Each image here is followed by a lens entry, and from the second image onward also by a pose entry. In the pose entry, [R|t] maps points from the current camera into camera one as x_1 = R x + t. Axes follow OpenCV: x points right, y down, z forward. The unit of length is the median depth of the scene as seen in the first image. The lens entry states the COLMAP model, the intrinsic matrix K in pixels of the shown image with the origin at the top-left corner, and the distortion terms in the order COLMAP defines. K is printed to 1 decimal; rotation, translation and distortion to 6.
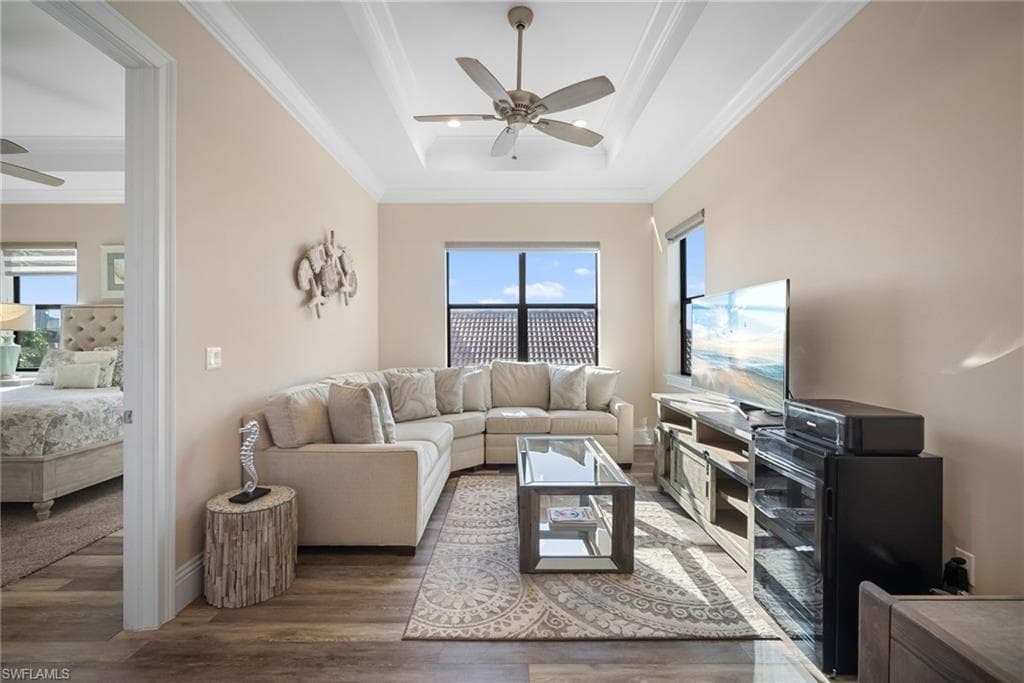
lens RADIAL K [[452.9, 0, 507.6], [0, 452.9, 340.0], [0, 0, 1]] dist [-0.010806, 0.003852]
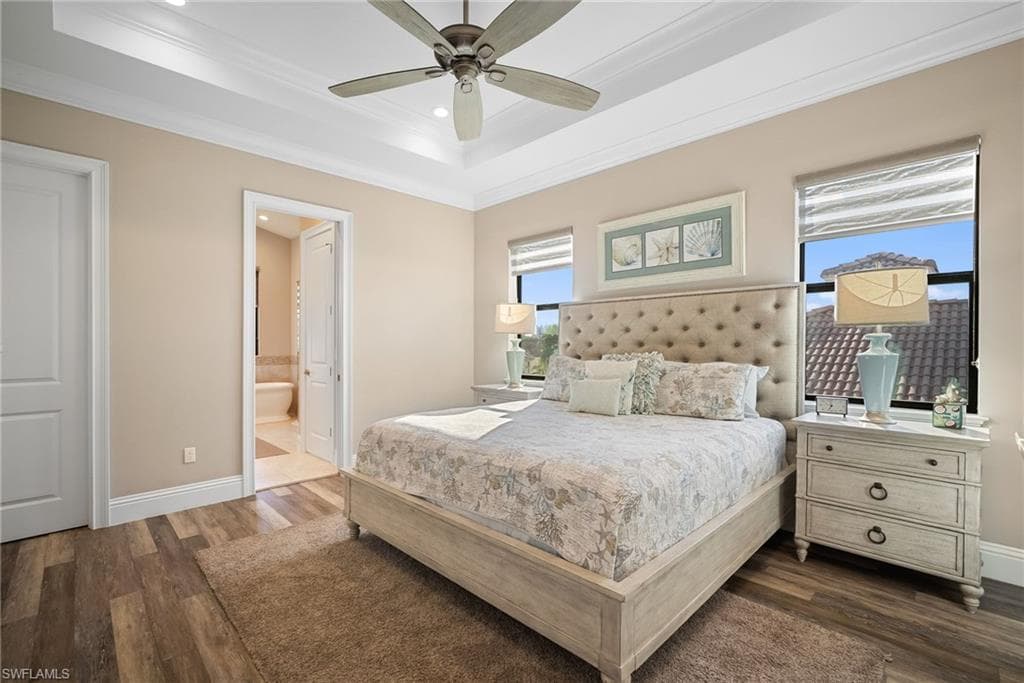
lens RADIAL K [[452.9, 0, 502.2], [0, 452.9, 337.4], [0, 0, 1]] dist [-0.010806, 0.003852]
pose [[0.693088, -0.006613, -0.720822, -0.464619], [-0.003603, 0.999914, -0.012637, -0.002231], [0.720844, 0.011356, 0.693005, 0.343179]]
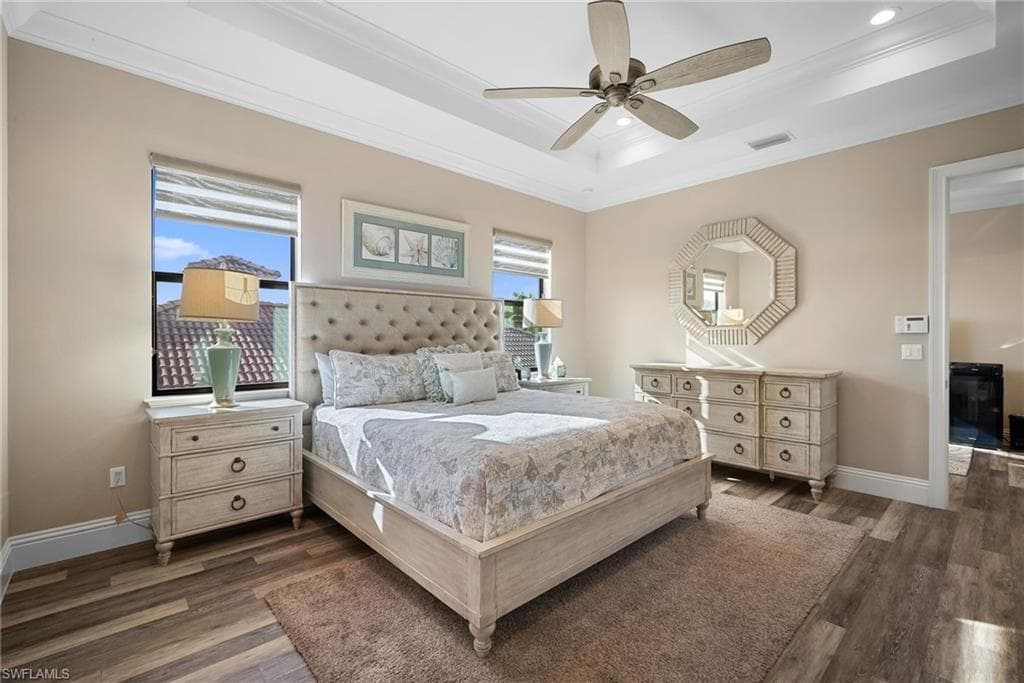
lens RADIAL K [[452.9, 0, 505.0], [0, 452.9, 346.5], [0, 0, 1]] dist [-0.010806, 0.003852]
pose [[0.735423, -0.010314, 0.677530, -1.232572], [-0.003180, 0.999821, 0.018672, -0.000693], [-0.677601, -0.015886, 0.735258, 0.338533]]
